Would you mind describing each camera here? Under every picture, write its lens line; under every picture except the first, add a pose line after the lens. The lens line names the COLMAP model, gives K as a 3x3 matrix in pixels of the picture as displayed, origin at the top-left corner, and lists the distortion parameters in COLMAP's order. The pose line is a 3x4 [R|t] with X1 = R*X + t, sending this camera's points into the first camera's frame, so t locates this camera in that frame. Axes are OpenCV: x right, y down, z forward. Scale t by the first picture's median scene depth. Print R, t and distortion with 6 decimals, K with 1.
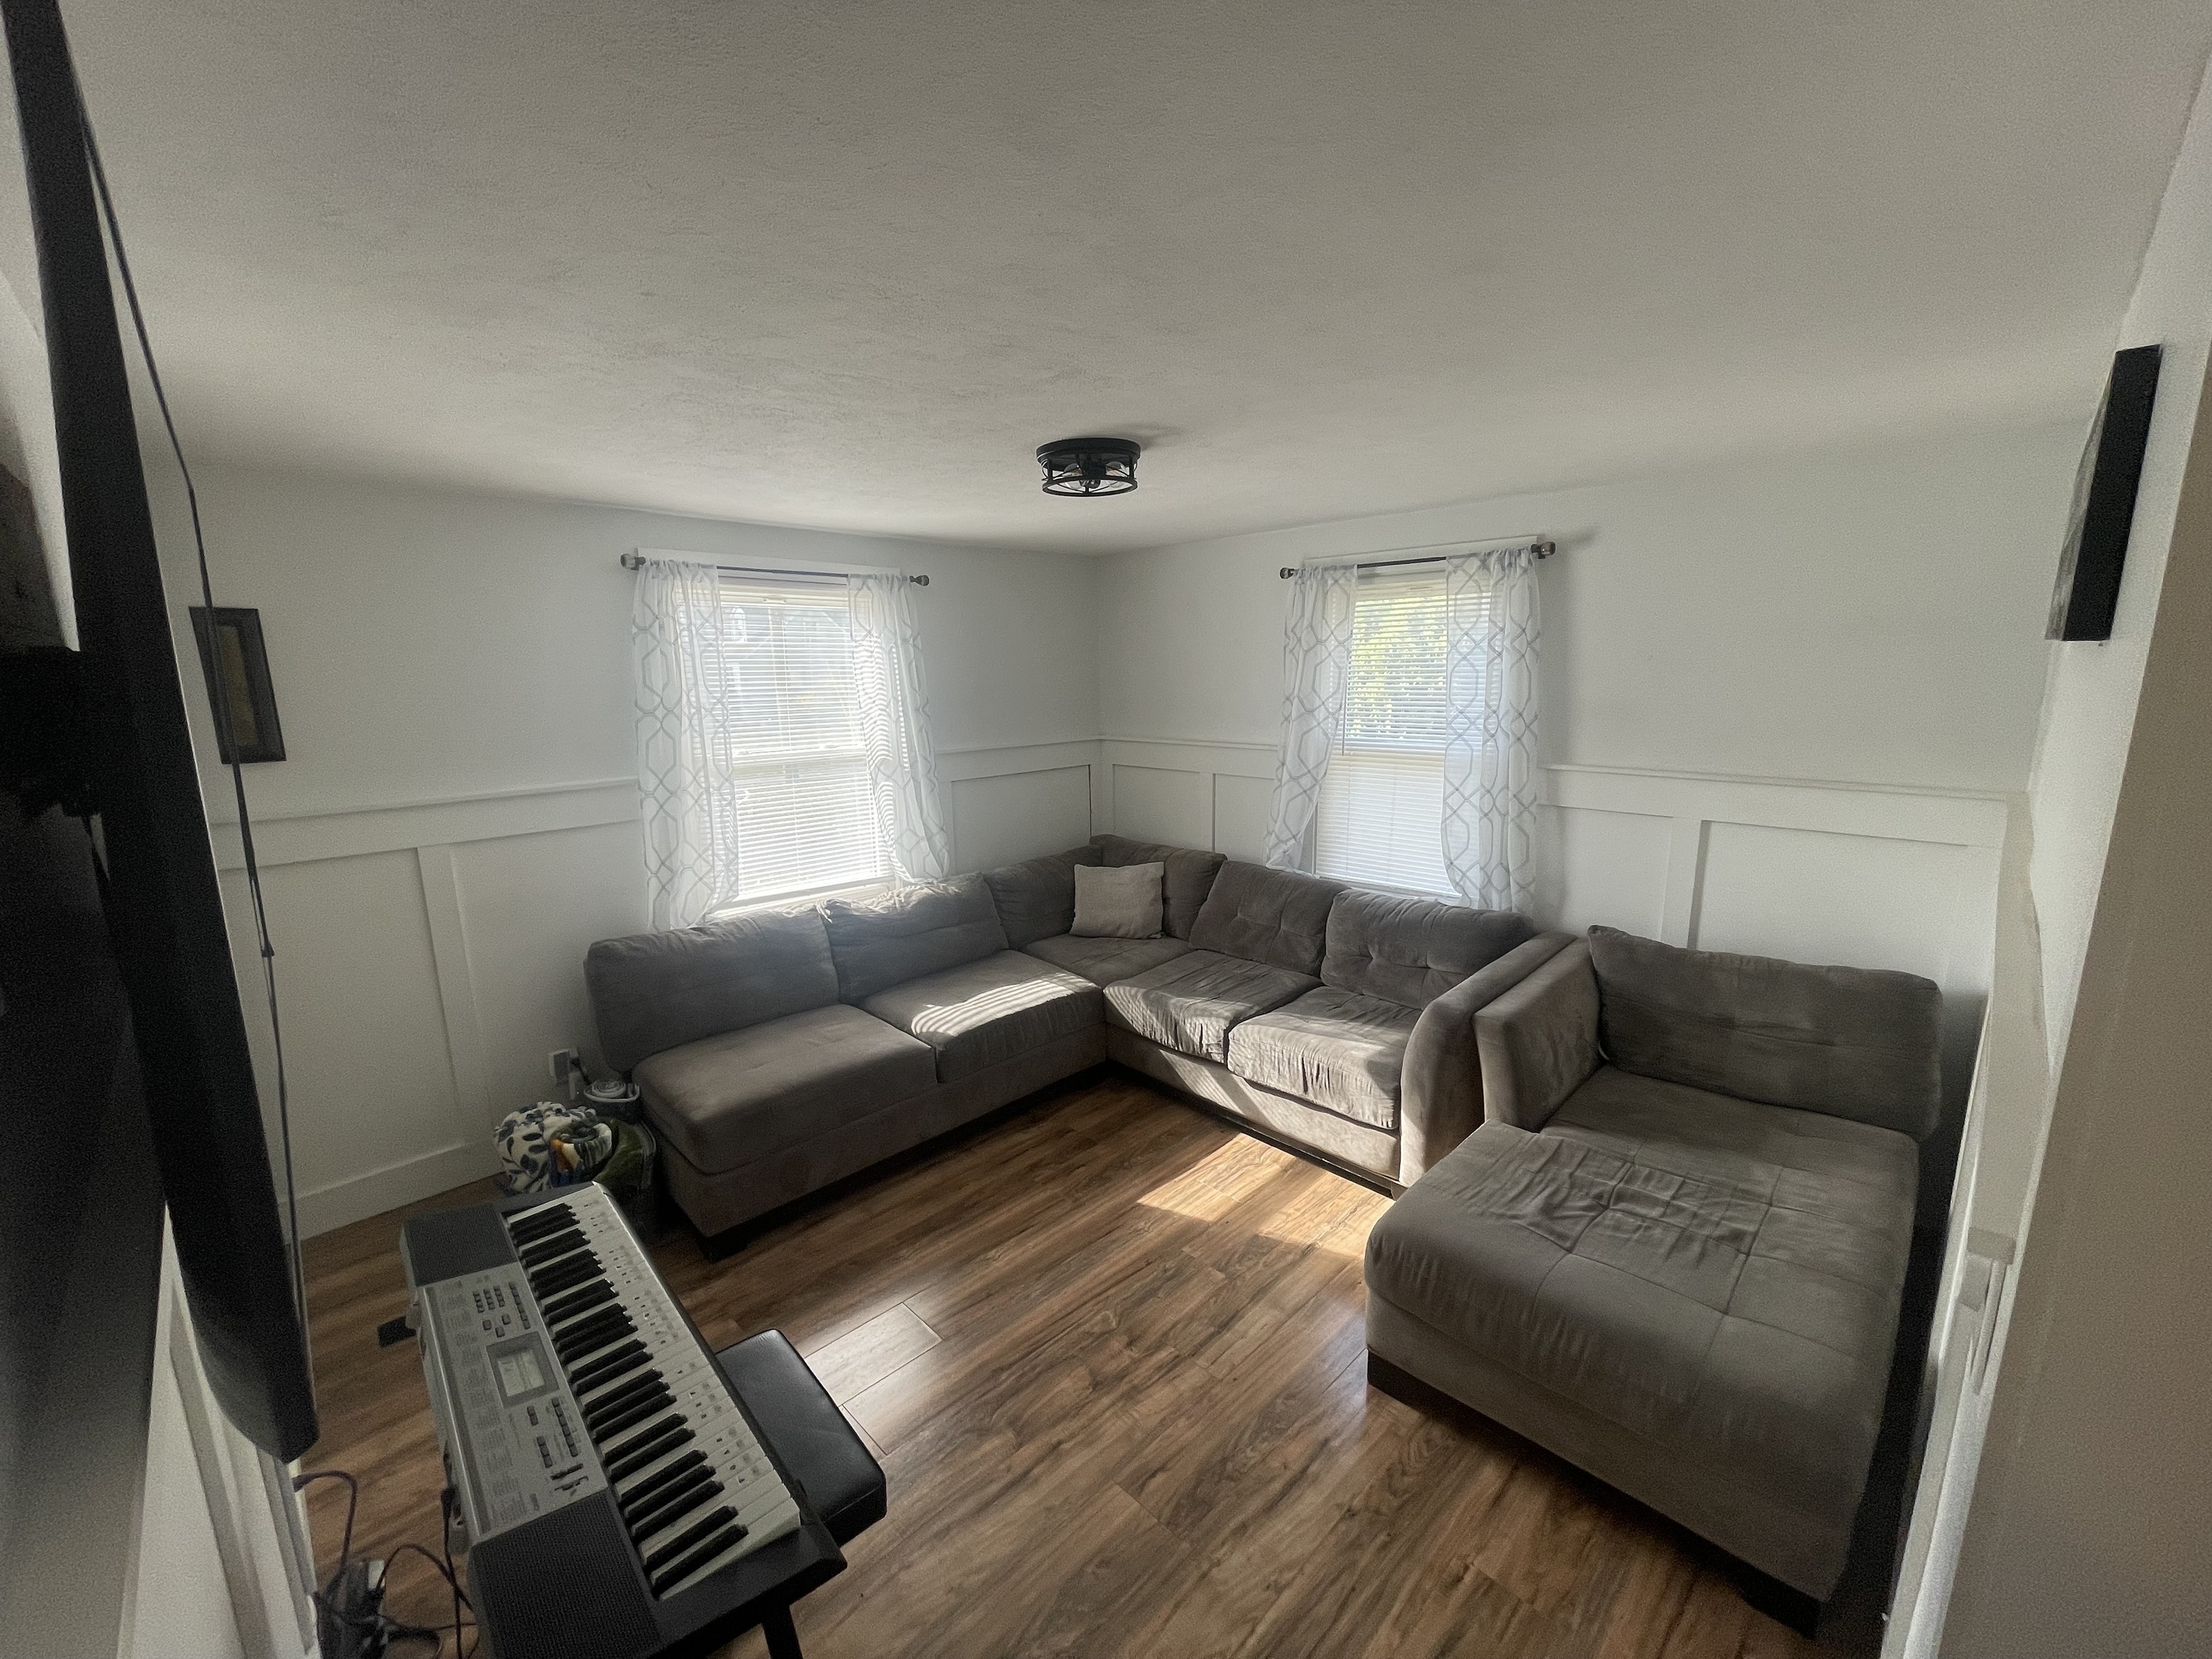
lens RADIAL K [[889.0, 0, 1107.7], [0, 889.0, 832.4], [0, 0, 1]] dist [0.000778, -0.000724]
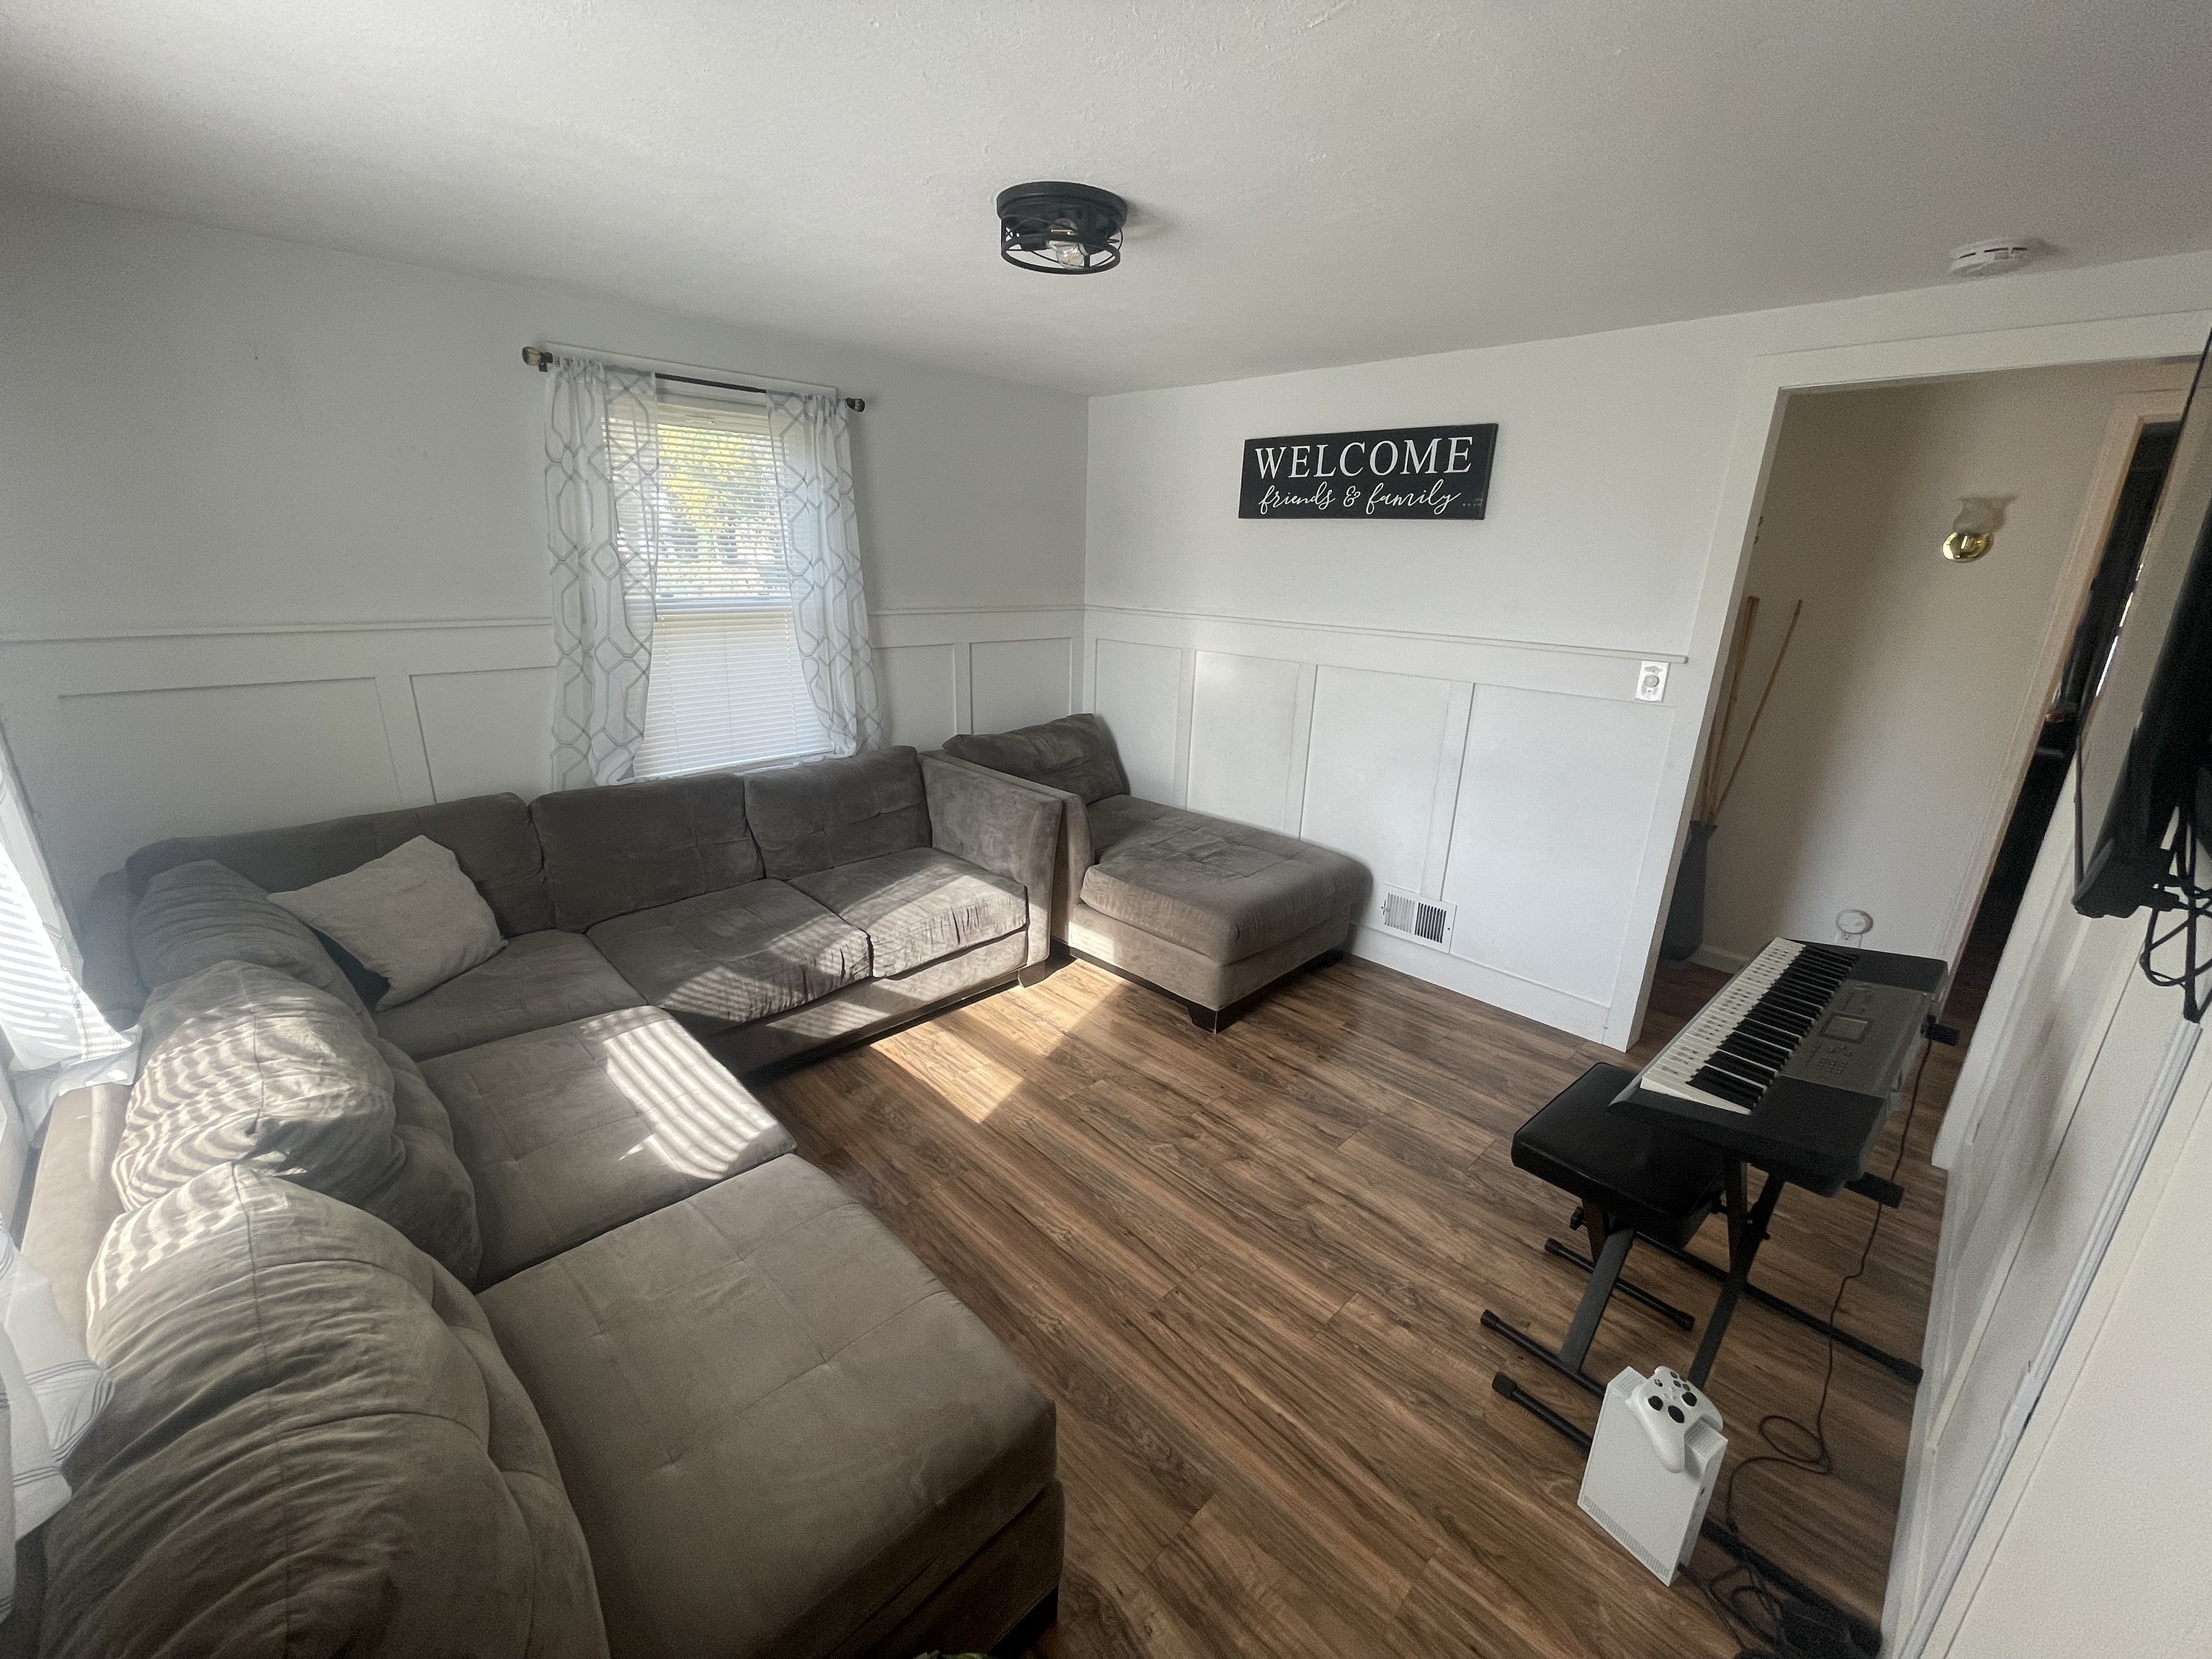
lens RADIAL K [[889.0, 0, 1103.8], [0, 889.0, 825.7], [0, 0, 1]] dist [0.000778, -0.000724]
pose [[0.008752, -0.279875, 0.959997, -0.690342], [0.161265, 0.947862, 0.274867, -0.084912], [-0.986872, 0.152408, 0.053430, 0.734370]]
